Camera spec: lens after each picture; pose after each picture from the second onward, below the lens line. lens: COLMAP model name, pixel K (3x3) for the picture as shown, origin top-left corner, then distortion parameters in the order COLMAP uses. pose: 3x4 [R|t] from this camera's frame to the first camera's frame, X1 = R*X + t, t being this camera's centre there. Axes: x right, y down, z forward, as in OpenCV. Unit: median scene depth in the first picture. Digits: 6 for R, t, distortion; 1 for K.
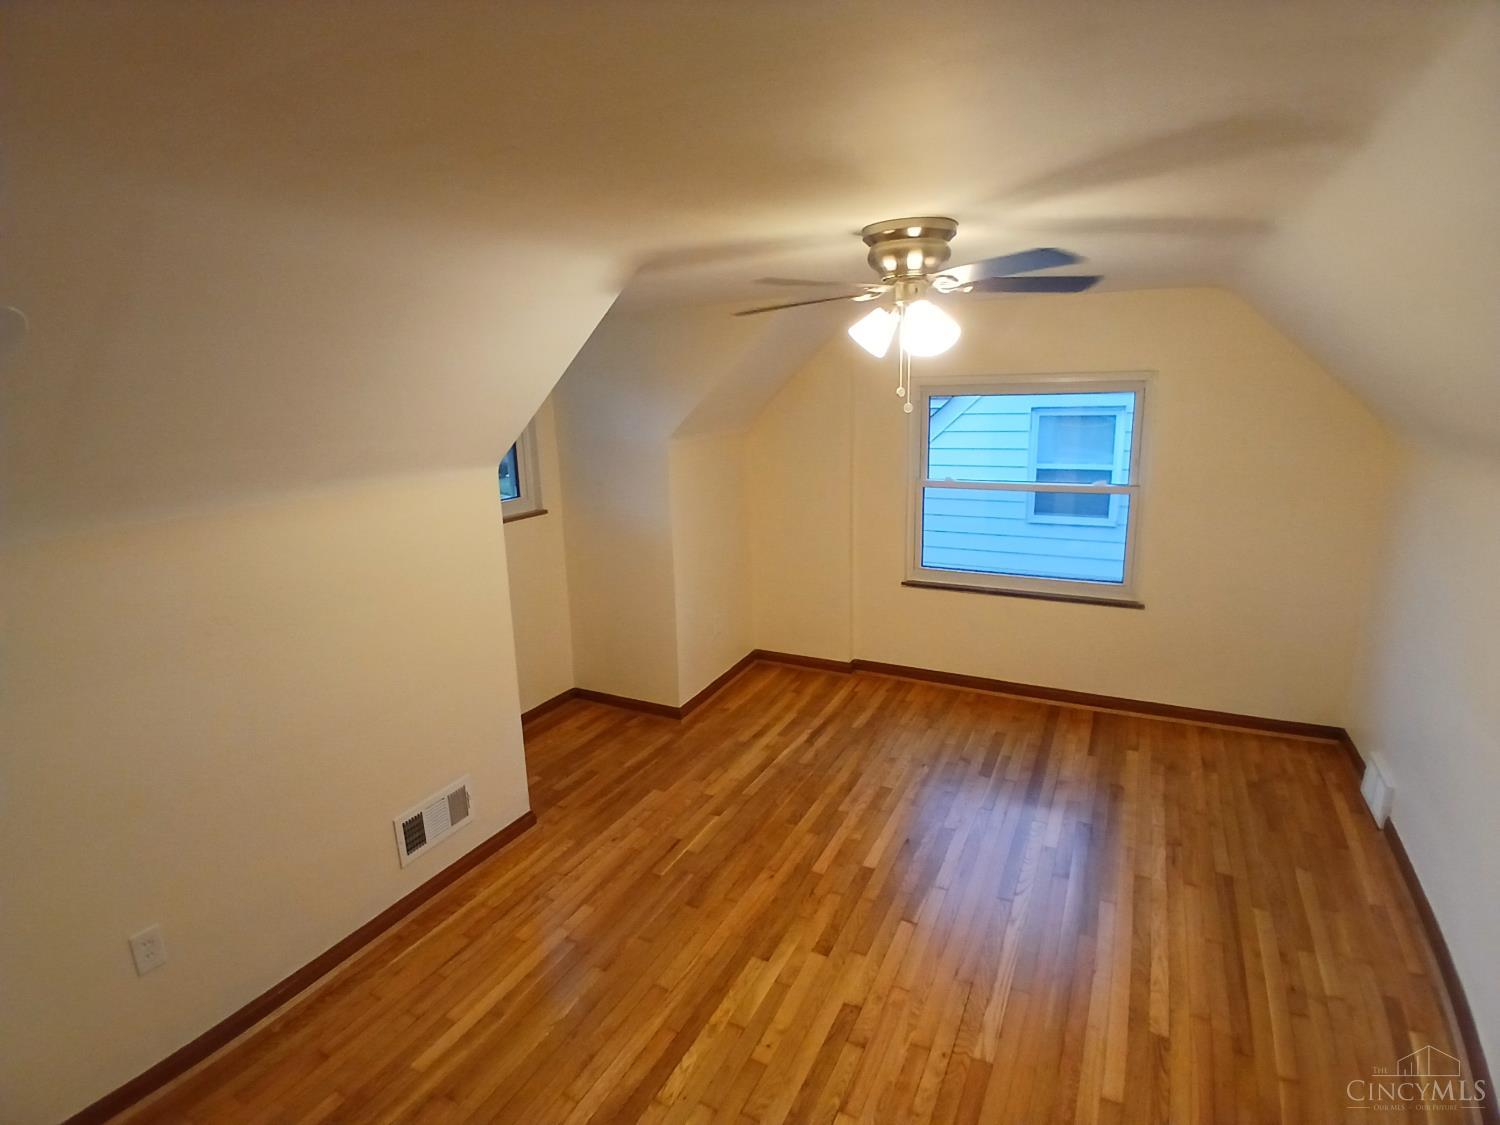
lens RADIAL K [[761.7, 0, 744.5], [0, 761.7, 556.1], [0, 0, 1]] dist [0.002357, -0.056548]
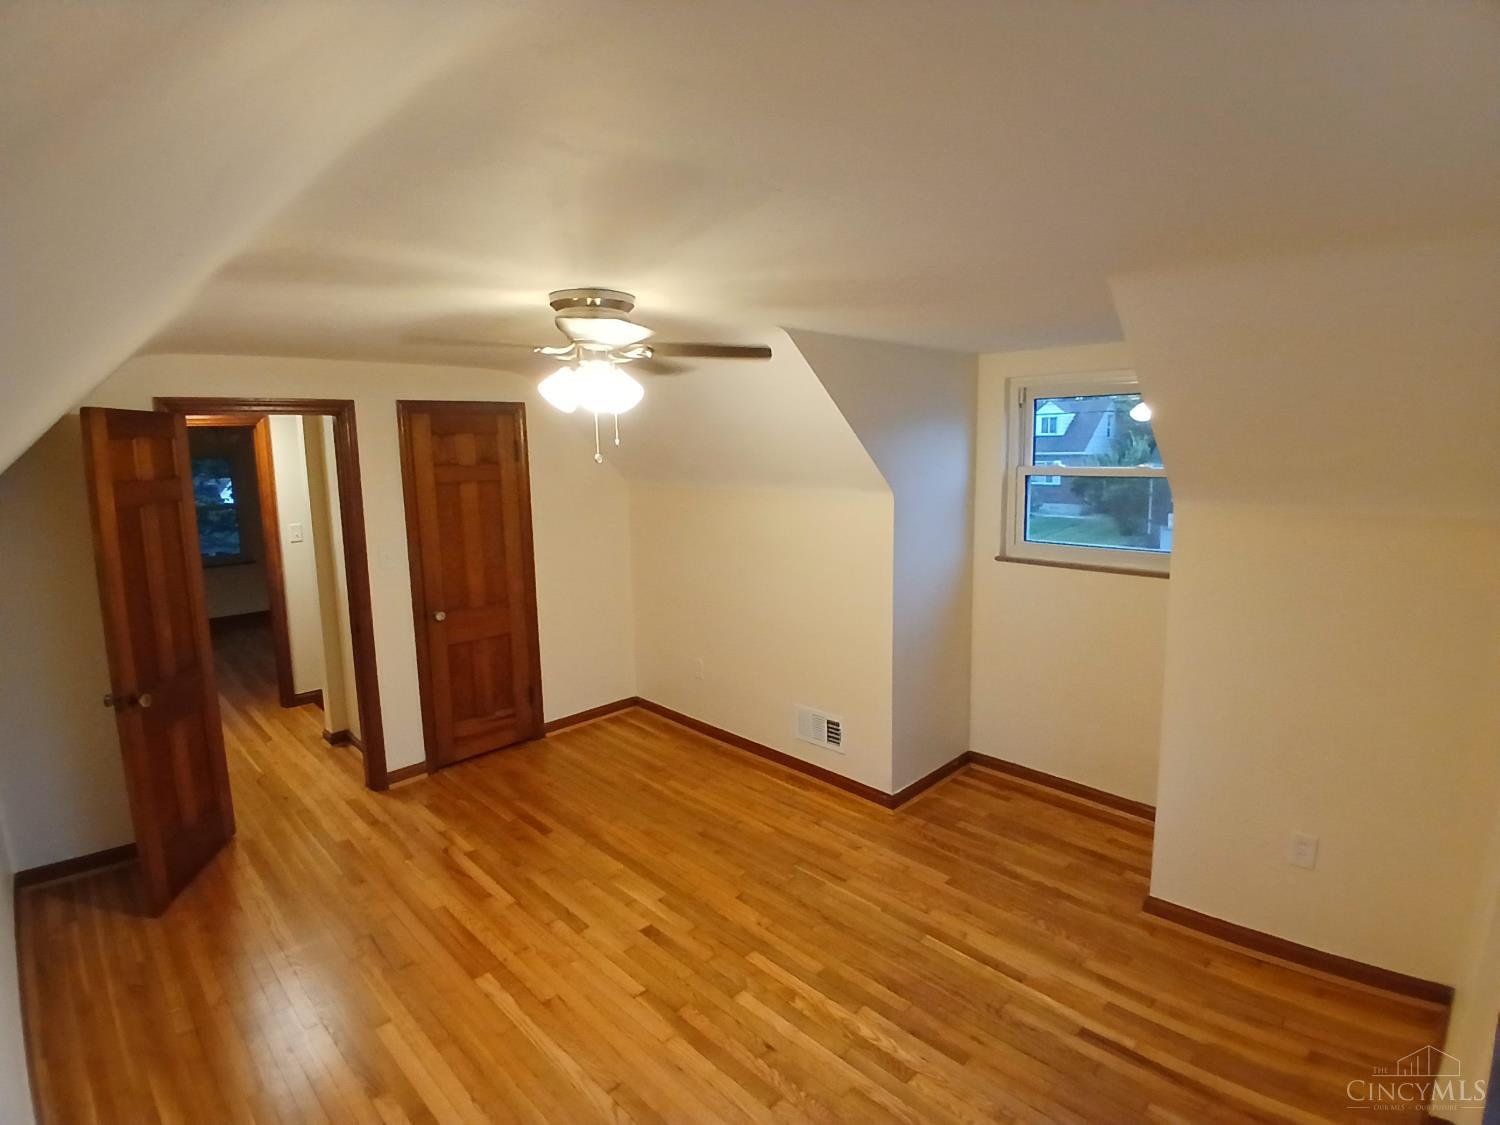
lens RADIAL K [[761.7, 0, 744.5], [0, 761.7, 556.1], [0, 0, 1]] dist [0.002357, -0.056548]
pose [[-0.327843, 0.168368, -0.929608, 0.887144], [-0.179924, 0.954854, 0.236394, -0.267000], [0.927441, 0.244759, -0.282748, 1.154396]]
